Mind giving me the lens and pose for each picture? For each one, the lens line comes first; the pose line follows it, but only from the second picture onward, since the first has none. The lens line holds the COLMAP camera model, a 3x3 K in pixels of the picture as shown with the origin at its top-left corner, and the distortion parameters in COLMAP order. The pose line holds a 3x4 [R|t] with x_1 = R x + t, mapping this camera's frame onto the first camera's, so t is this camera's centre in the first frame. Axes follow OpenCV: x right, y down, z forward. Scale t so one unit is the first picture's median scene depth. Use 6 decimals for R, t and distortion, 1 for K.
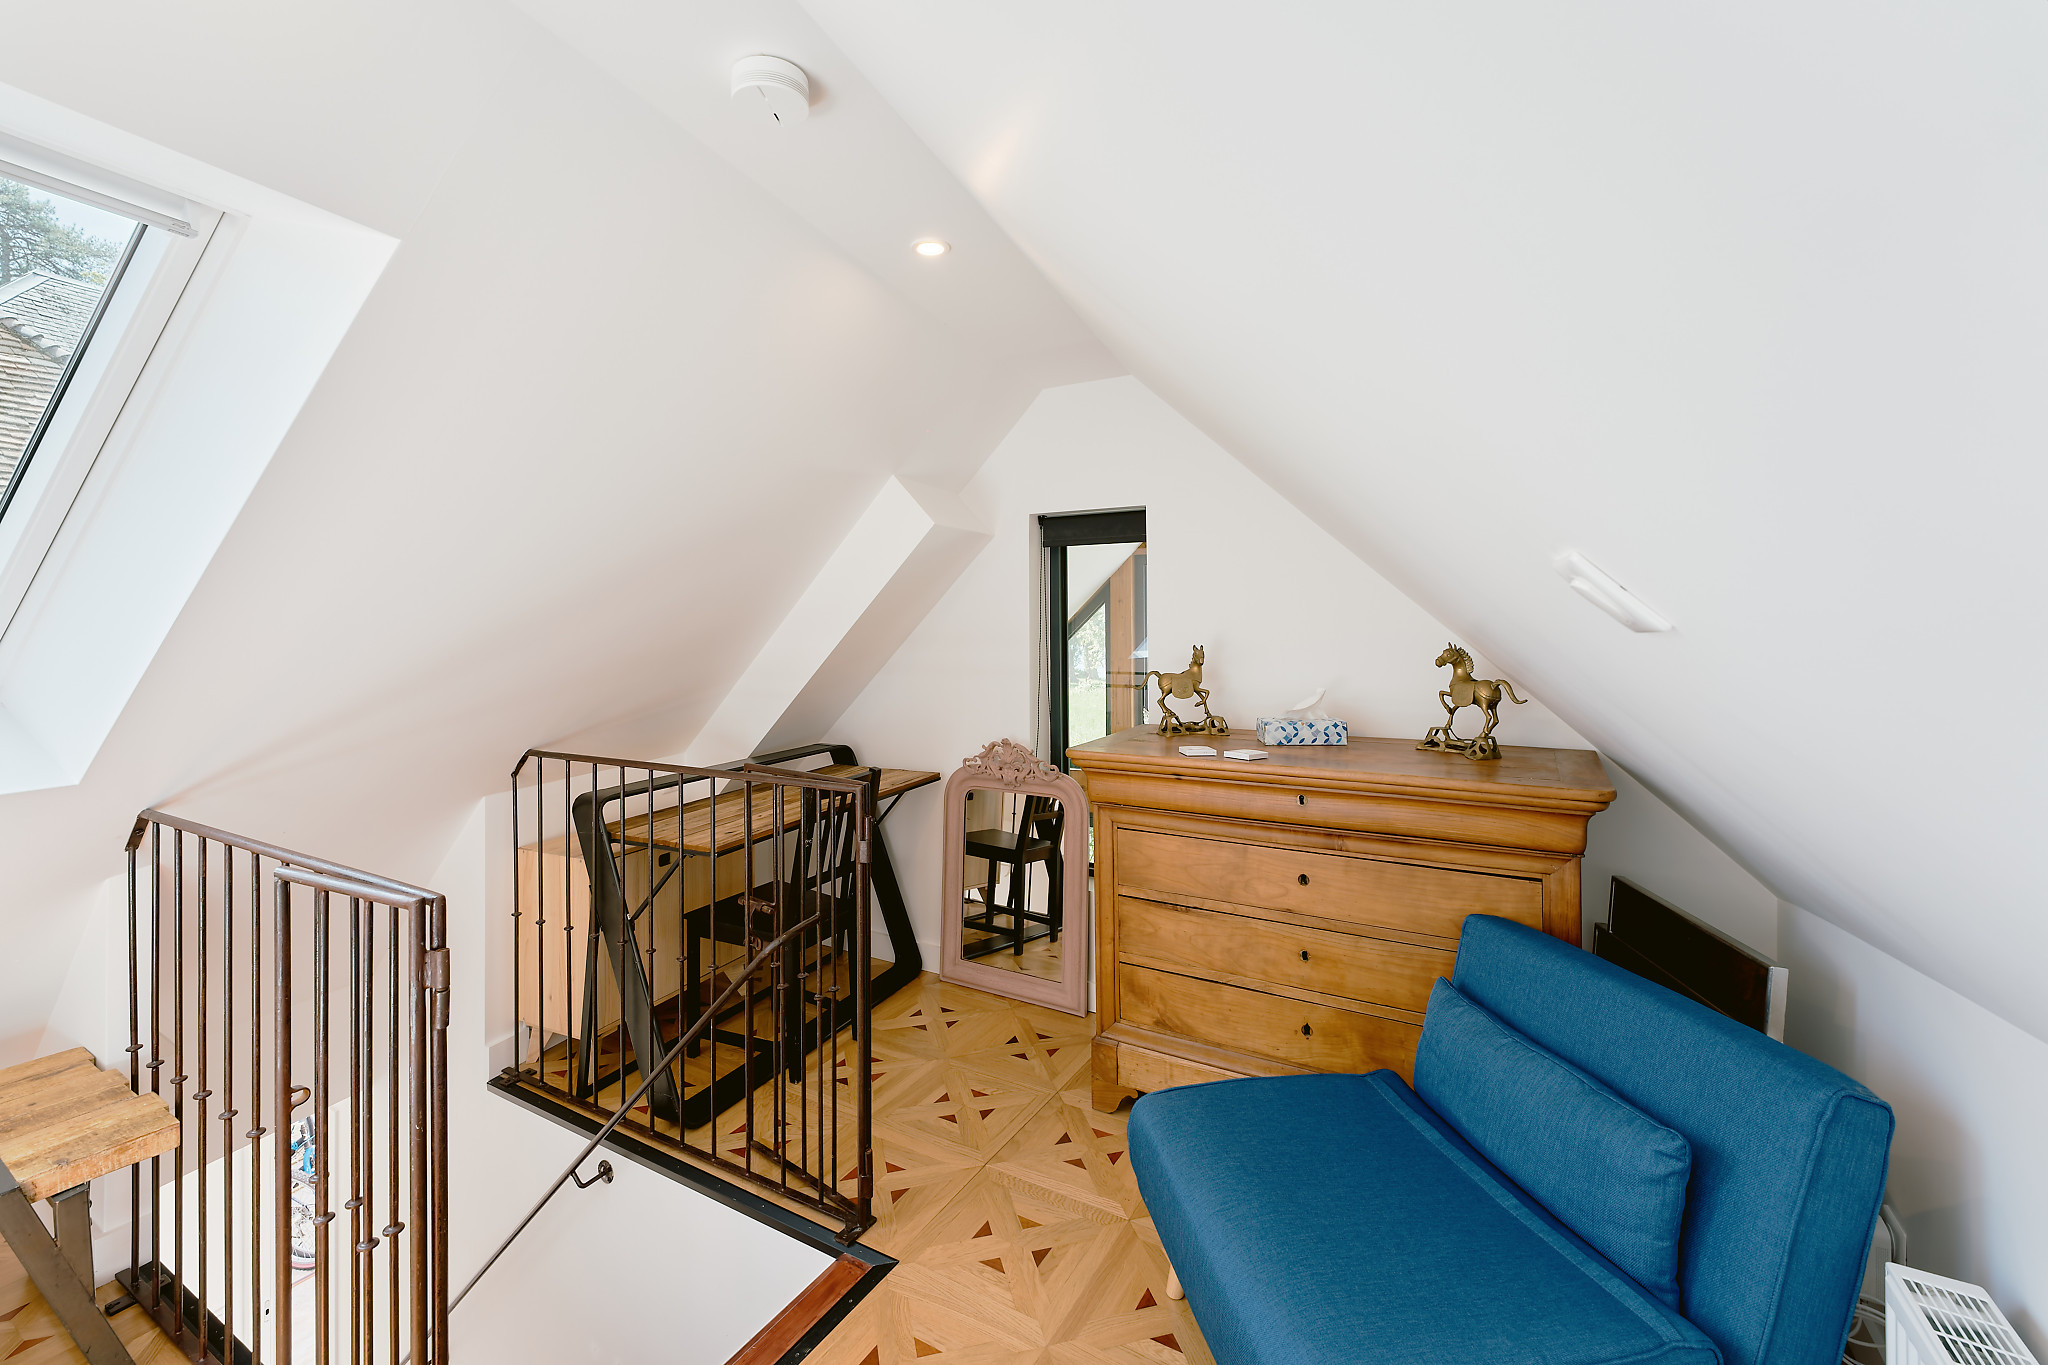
lens RADIAL K [[833.2, 0, 1024.0], [0, 833.2, 682.5], [0, 0, 1]] dist [0.000727, 0.000065]
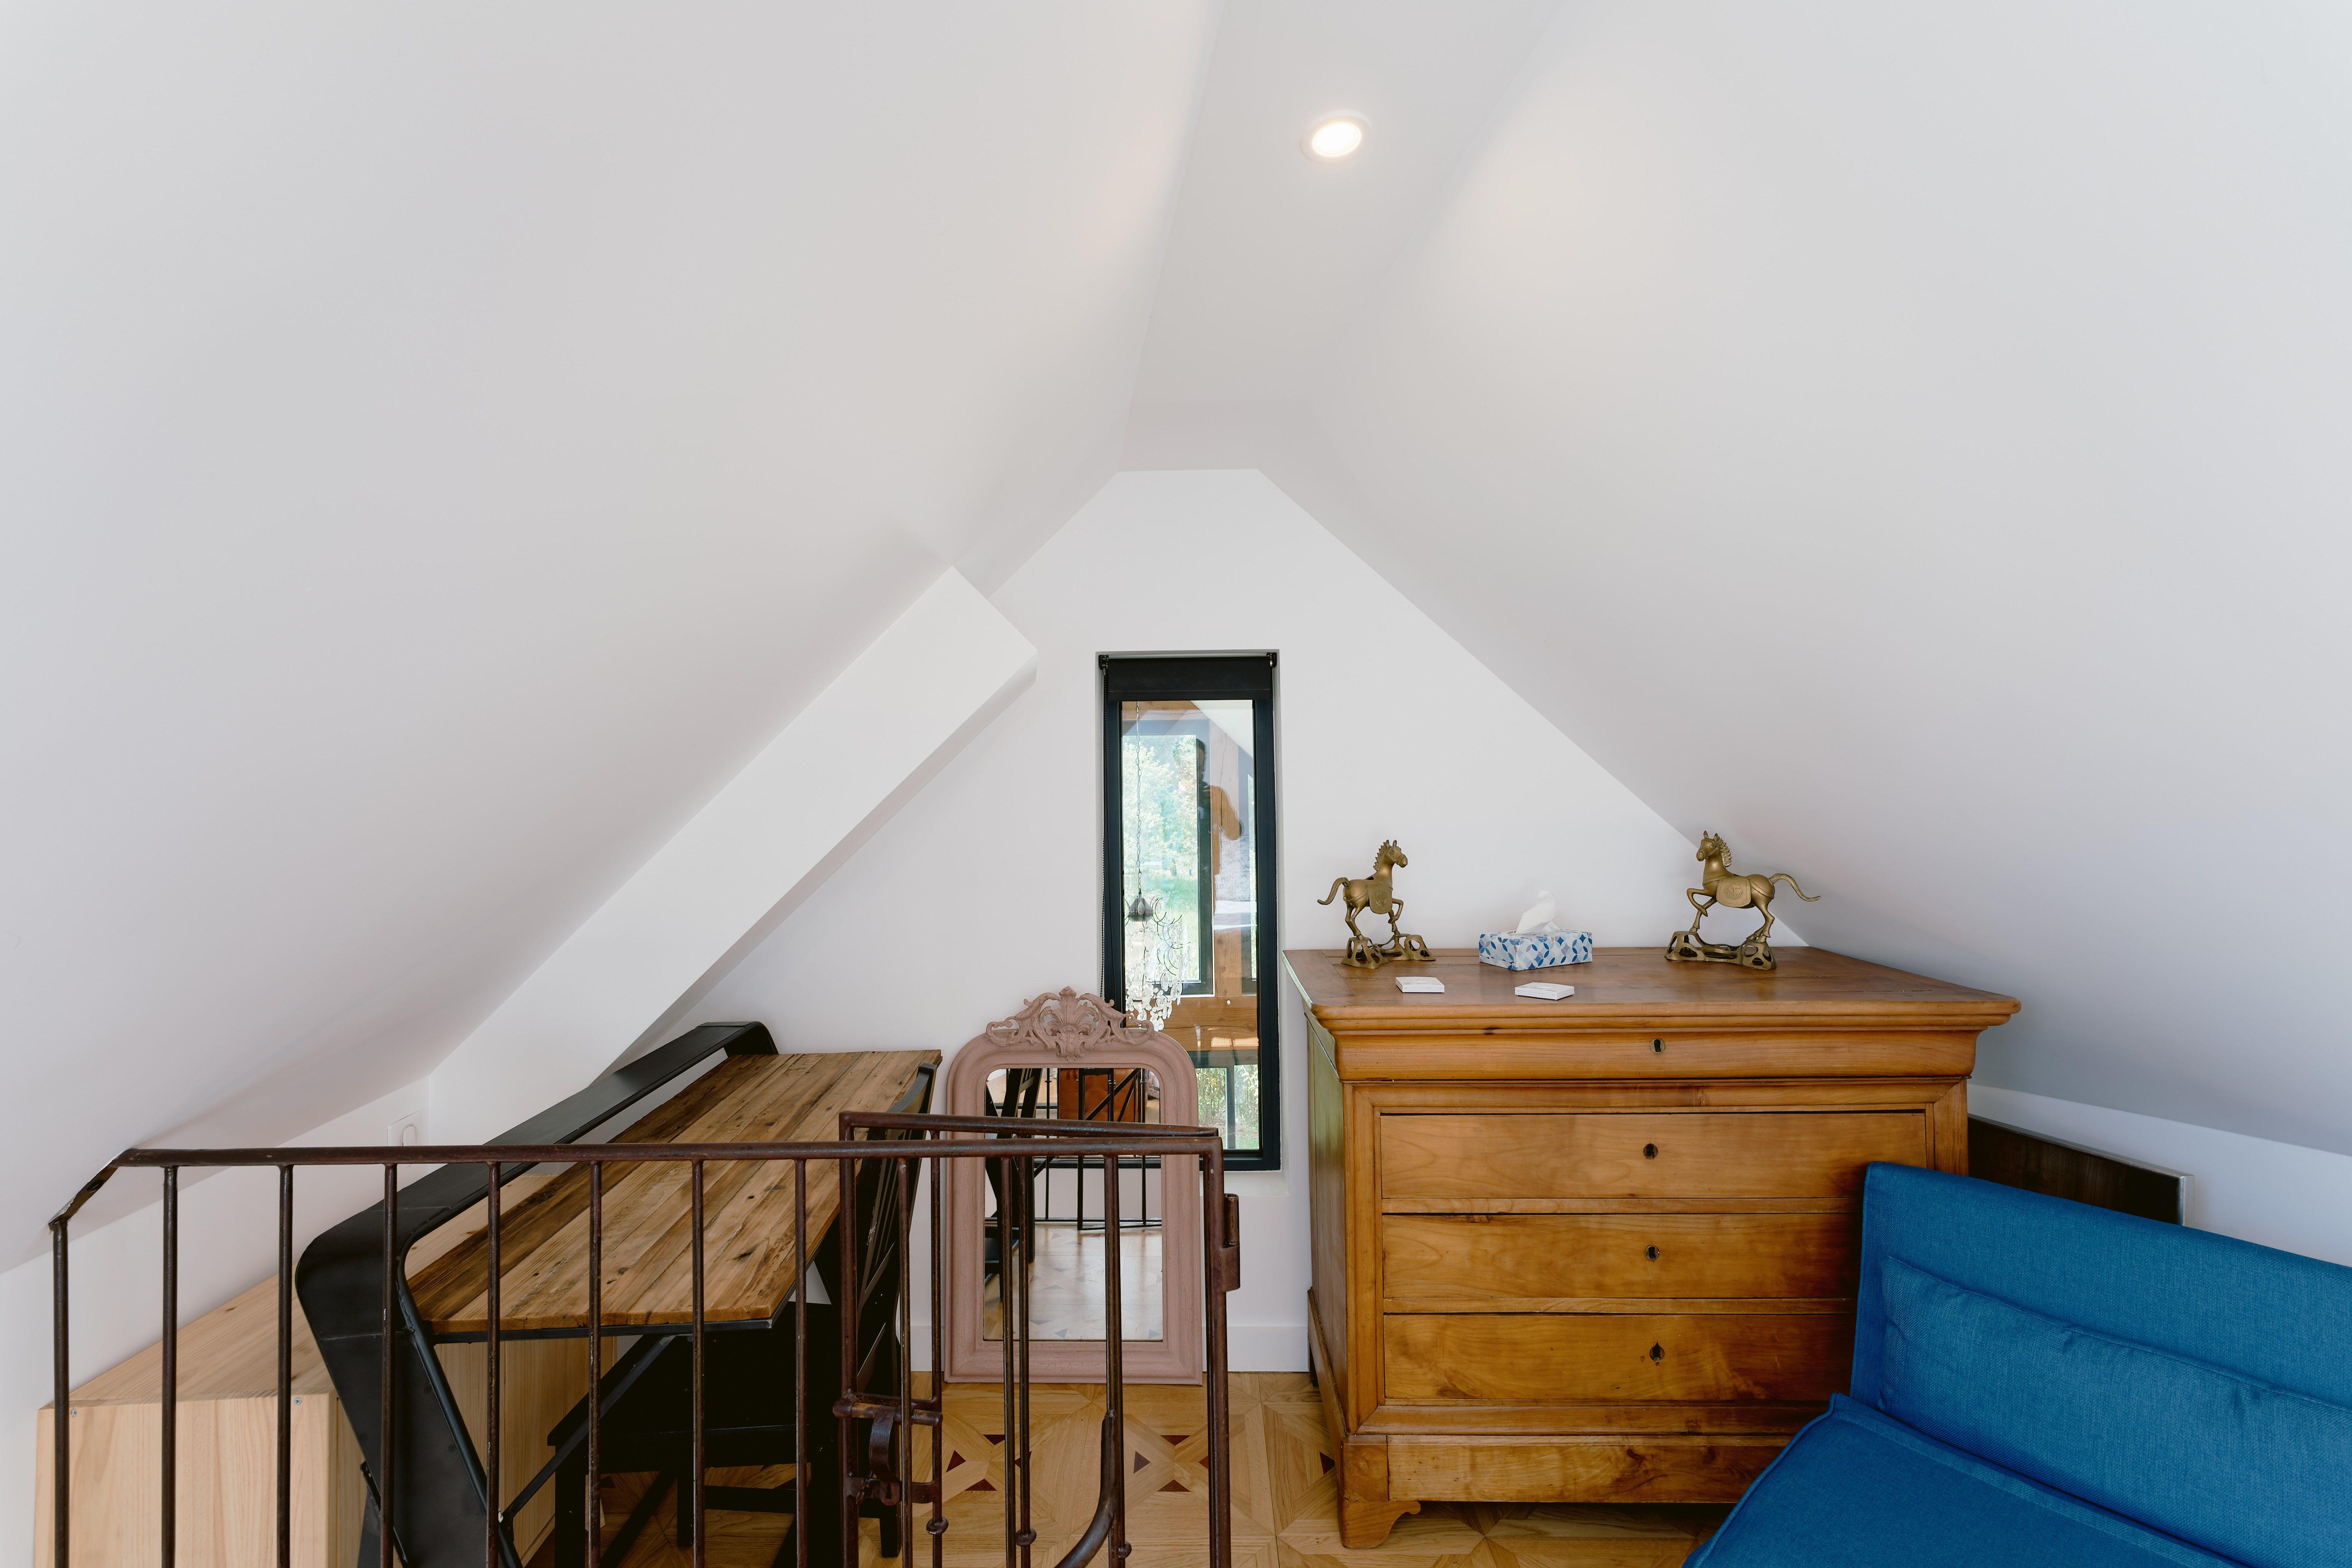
lens RADIAL K [[937.3, 0, 1176.3], [0, 937.3, 825.2], [0, 0, 1]] dist [-0.000224, 0.000341]
pose [[0.879870, -0.017751, 0.474882, -0.393394], [0.040484, 0.998469, -0.037686, -0.038445], [-0.473486, 0.052384, 0.879242, 0.398802]]
